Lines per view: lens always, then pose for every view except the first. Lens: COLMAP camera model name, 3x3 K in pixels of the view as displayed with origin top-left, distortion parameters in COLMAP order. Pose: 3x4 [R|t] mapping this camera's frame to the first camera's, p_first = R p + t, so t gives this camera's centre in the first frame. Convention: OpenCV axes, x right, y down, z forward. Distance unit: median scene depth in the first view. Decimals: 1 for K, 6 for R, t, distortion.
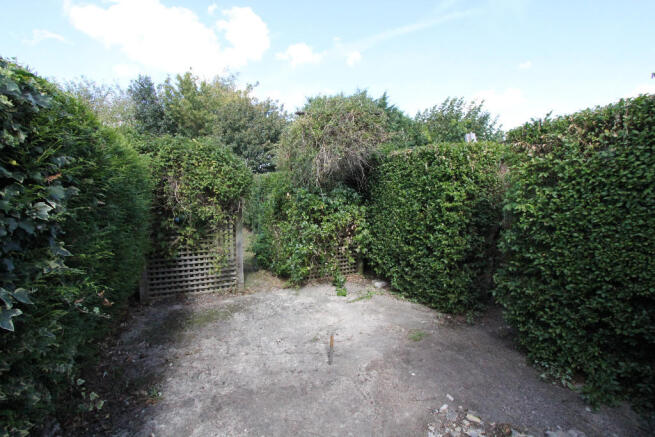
lens RADIAL K [[303.6, 0, 328.9], [0, 303.6, 218.0], [0, 0, 1]] dist [-0.016110, 0.000161]
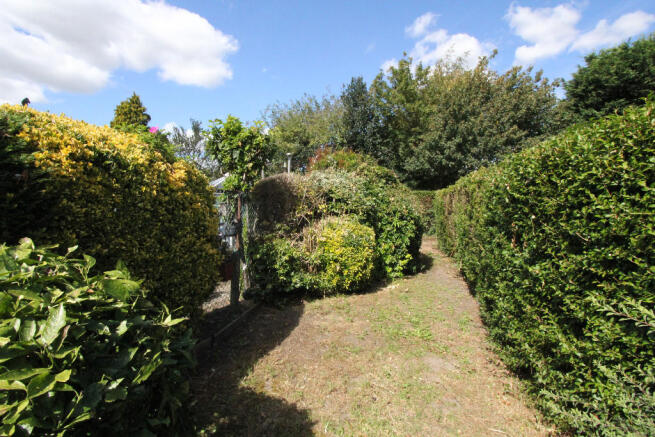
lens RADIAL K [[303.6, 0, 328.9], [0, 303.6, 218.0], [0, 0, 1]] dist [-0.016110, 0.000161]
pose [[0.751427, 0.022856, -0.659420, -0.072350], [-0.056850, 0.997926, -0.030193, -0.024849], [0.657362, 0.060176, 0.751168, 0.290762]]
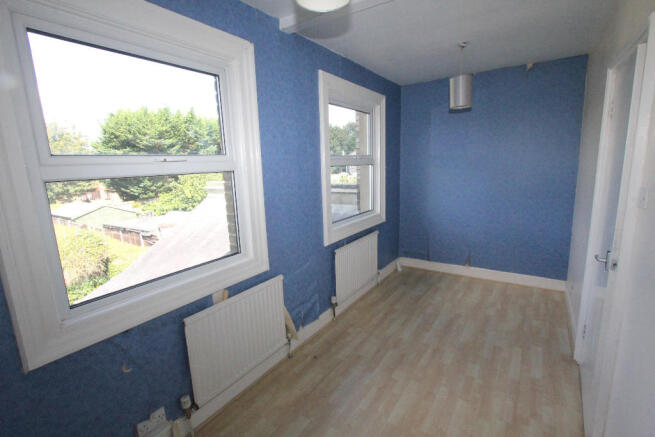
lens RADIAL K [[303.6, 0, 328.9], [0, 303.6, 218.0], [0, 0, 1]] dist [-0.016110, 0.000161]
pose [[0.893417, -0.125613, 0.431310, 0.145845], [0.083629, 0.989834, 0.115045, -0.137062], [-0.441376, -0.066713, 0.894839, -0.283048]]
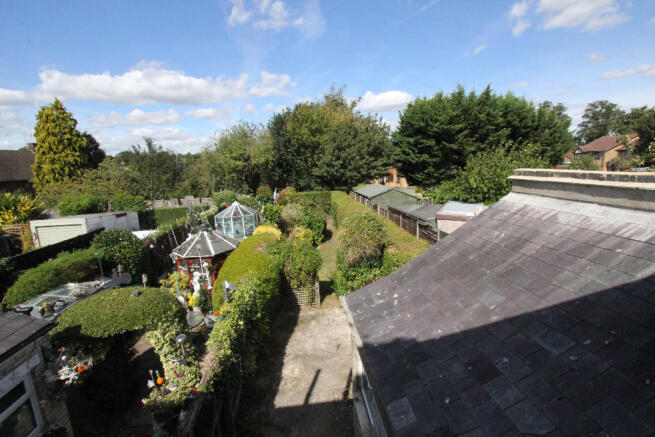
lens RADIAL K [[303.6, 0, 328.9], [0, 303.6, 218.0], [0, 0, 1]] dist [-0.016110, 0.000161]
pose [[0.920043, 0.016792, -0.391458, 0.138610], [0.026117, 0.994231, 0.104032, -0.139817], [0.390947, -0.105938, 0.914296, -0.198070]]
